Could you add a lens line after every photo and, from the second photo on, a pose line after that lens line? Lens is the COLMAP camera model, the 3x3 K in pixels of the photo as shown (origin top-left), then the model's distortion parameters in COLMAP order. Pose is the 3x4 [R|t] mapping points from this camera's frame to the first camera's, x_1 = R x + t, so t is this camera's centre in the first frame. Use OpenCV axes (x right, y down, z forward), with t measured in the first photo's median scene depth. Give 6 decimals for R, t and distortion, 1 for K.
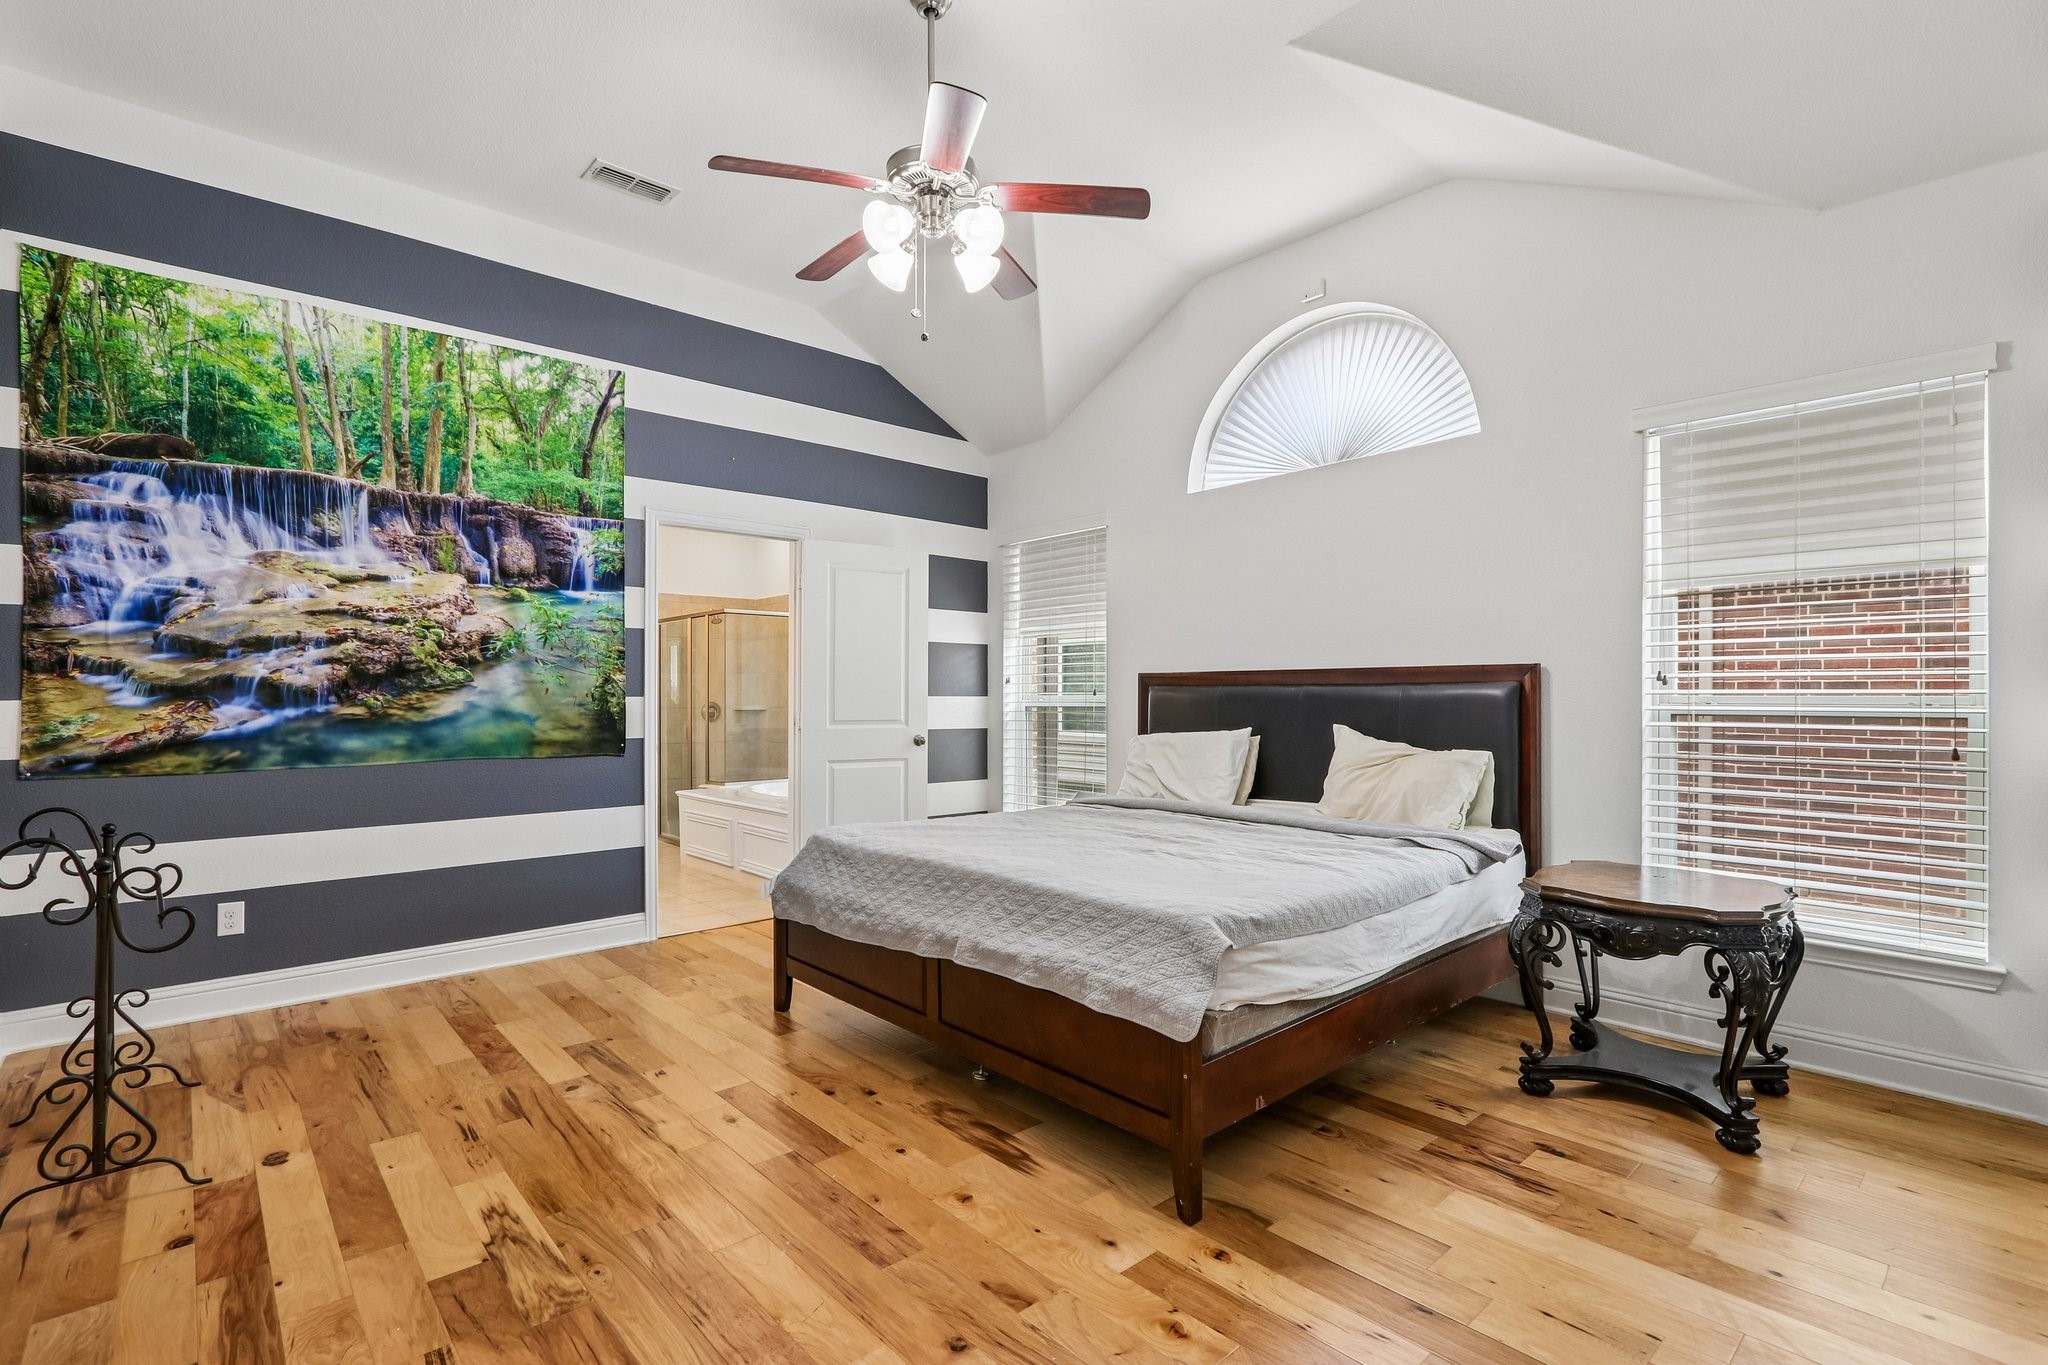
lens RADIAL K [[949.2, 0, 1038.1], [0, 949.2, 691.6], [0, 0, 1]] dist [-0.023829, 0.005282]
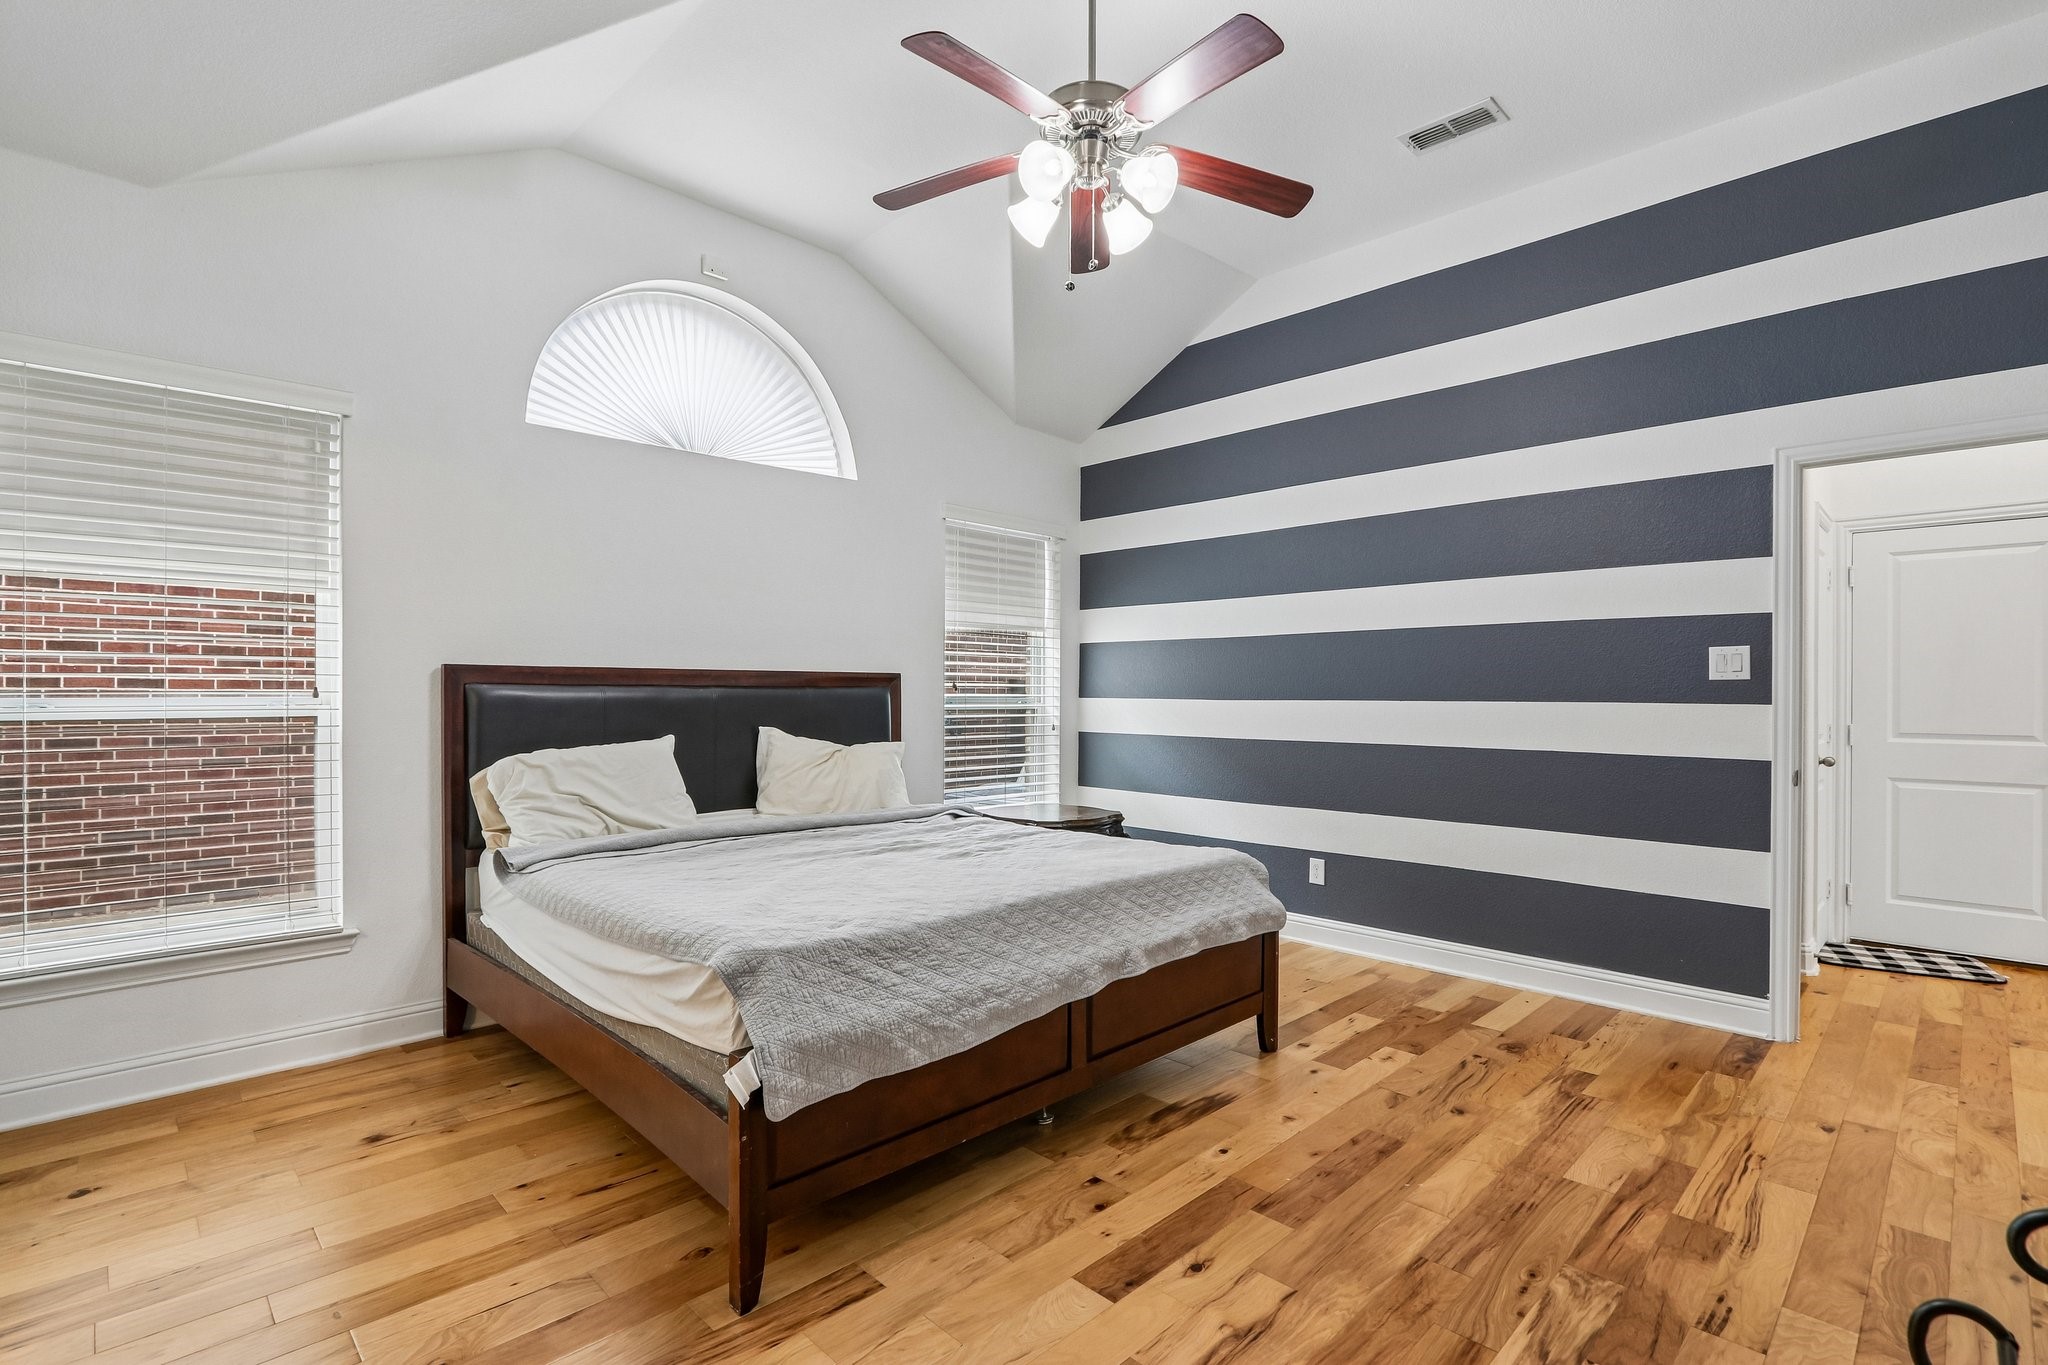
lens RADIAL K [[949.2, 0, 1039.1], [0, 949.2, 690.1], [0, 0, 1]] dist [-0.023829, 0.005282]
pose [[-0.042246, 0.006375, 0.999087, -1.003680], [-0.005806, 0.999961, -0.006626, 0.000934], [-0.999090, -0.006081, -0.042207, 1.085975]]
